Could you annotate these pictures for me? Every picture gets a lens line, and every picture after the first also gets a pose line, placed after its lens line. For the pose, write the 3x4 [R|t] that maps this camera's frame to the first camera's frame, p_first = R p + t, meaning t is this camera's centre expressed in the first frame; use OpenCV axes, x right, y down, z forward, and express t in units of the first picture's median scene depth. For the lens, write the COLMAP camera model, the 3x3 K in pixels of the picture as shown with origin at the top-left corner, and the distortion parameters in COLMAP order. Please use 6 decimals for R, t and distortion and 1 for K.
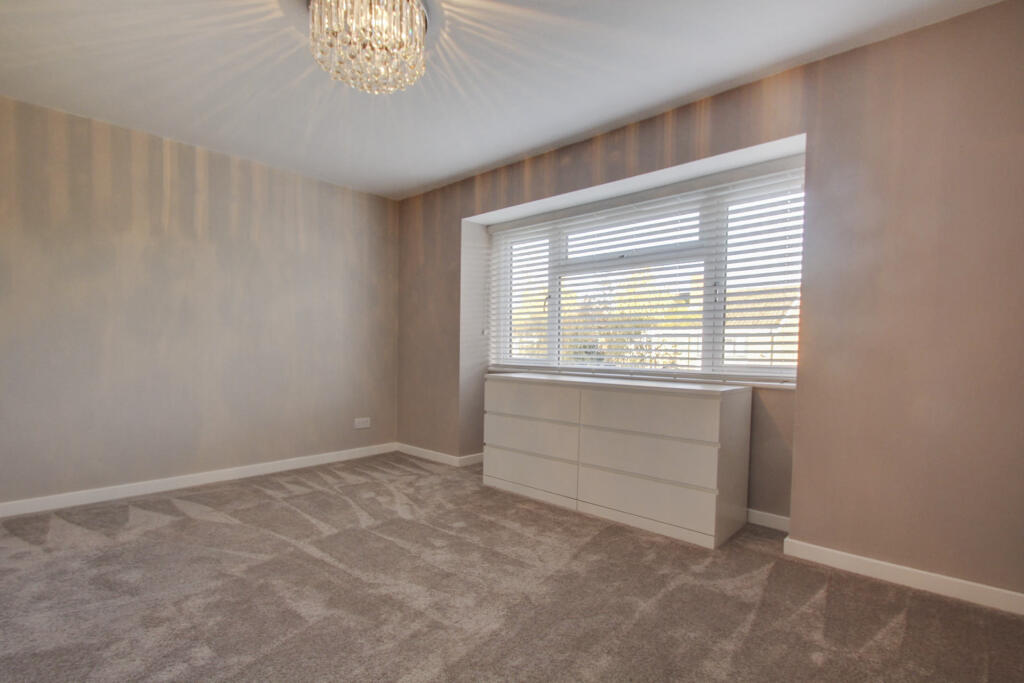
lens RADIAL K [[482.2, 0, 516.9], [0, 482.2, 354.5], [0, 0, 1]] dist [-0.000449, -0.000161]
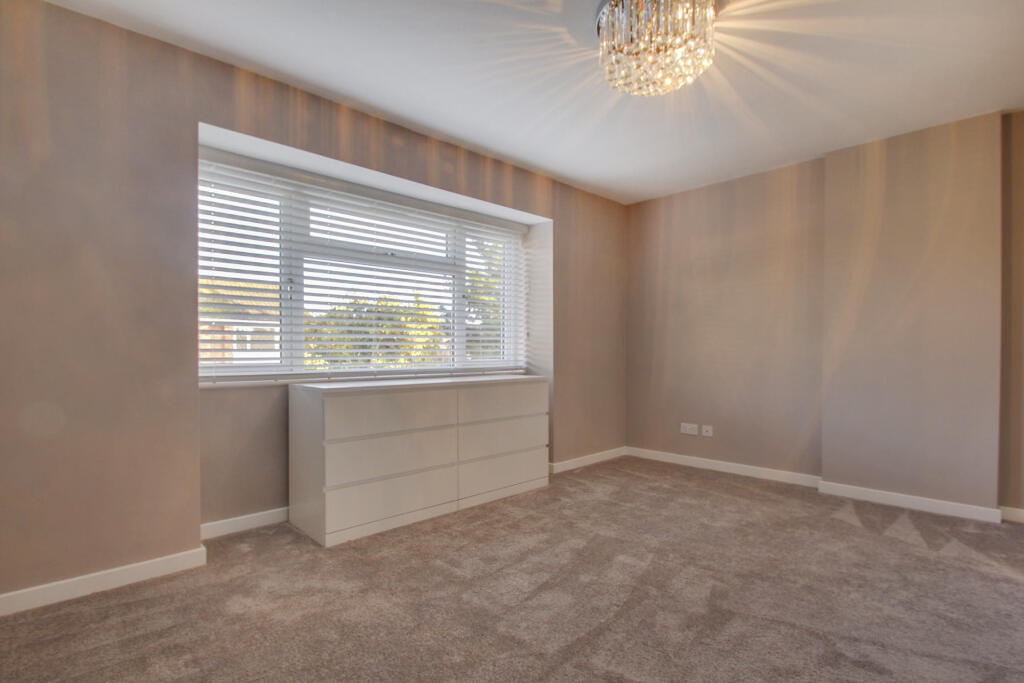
lens RADIAL K [[488.6, 0, 512.0], [0, 488.6, 341.5], [0, 0, 1]] dist [0.000155, 0.000057]
pose [[0.082627, 0.005682, 0.996564, -0.799625], [0.012301, 0.999902, -0.006721, -0.018425], [-0.996505, 0.012814, 0.082549, 0.723833]]
